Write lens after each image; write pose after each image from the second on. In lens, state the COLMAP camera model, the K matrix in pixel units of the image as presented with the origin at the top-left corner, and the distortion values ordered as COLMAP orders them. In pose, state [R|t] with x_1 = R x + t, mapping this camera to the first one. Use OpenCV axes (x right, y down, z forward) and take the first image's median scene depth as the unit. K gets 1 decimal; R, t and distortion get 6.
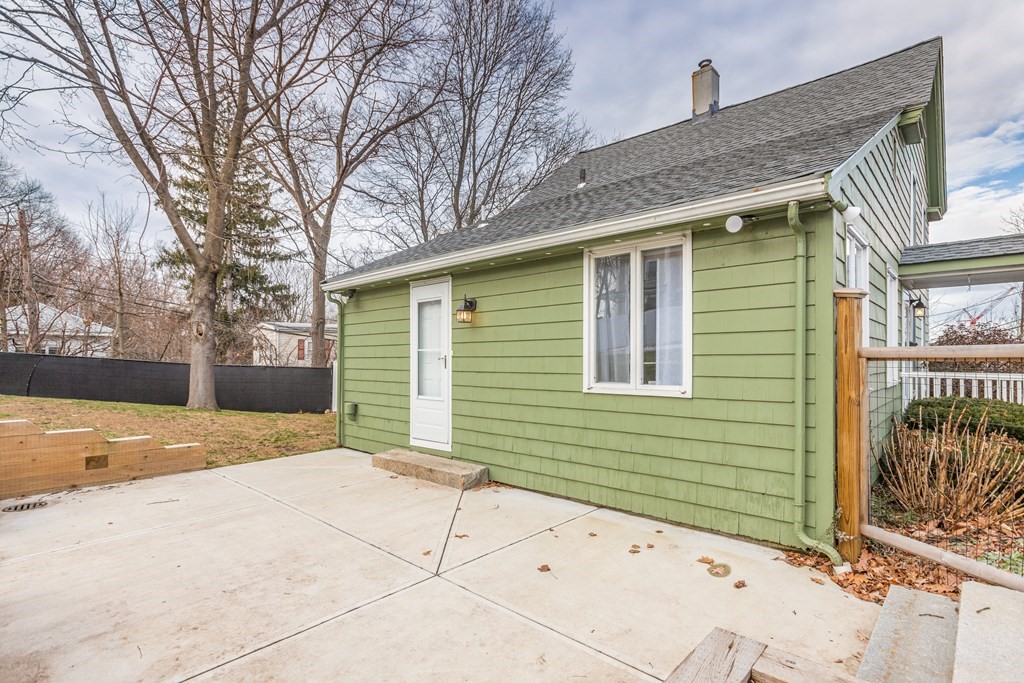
lens RADIAL K [[504.9, 0, 502.3], [0, 504.9, 357.4], [0, 0, 1]] dist [0.002552, 0.001326]
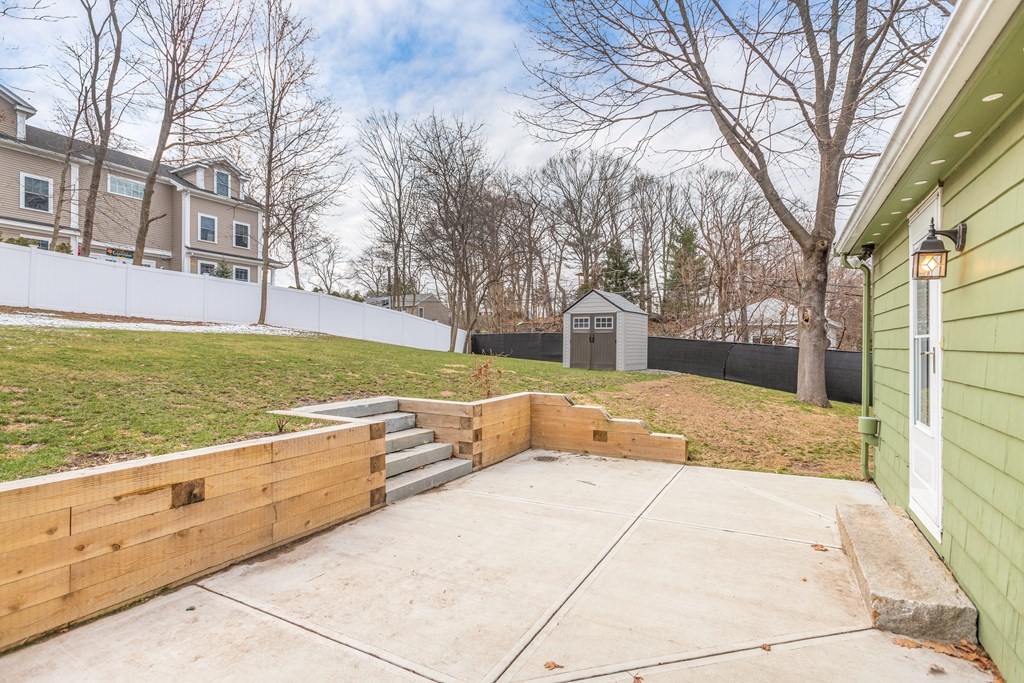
lens RADIAL K [[496.3, 0, 505.7], [0, 496.3, 343.2], [0, 0, 1]] dist [-0.021443, 0.014452]
pose [[0.238941, -0.004212, -0.971025, 0.187776], [0.004239, 0.999986, -0.003295, -0.005239], [0.971025, -0.003329, 0.238956, 0.345072]]
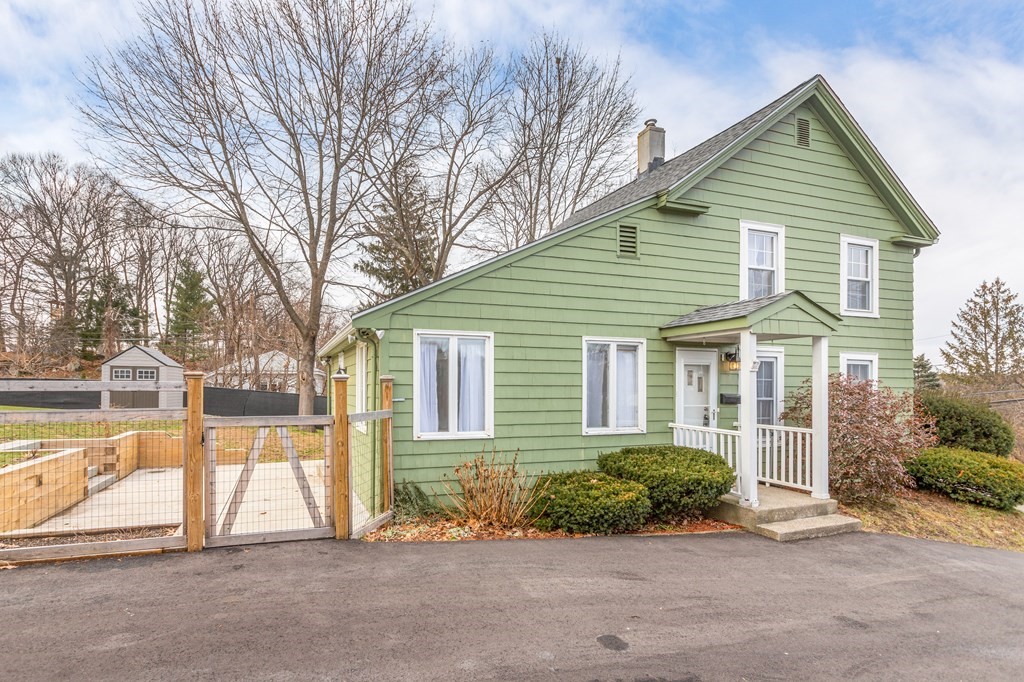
lens RADIAL K [[526.6, 0, 463.4], [0, 526.6, 380.5], [0, 0, 1]] dist [-0.002594, 0.001297]
pose [[0.886586, -0.004764, -0.462538, 0.717434], [0.001794, 0.999975, -0.006861, -0.041381], [0.462559, 0.005253, 0.886573, -0.207467]]
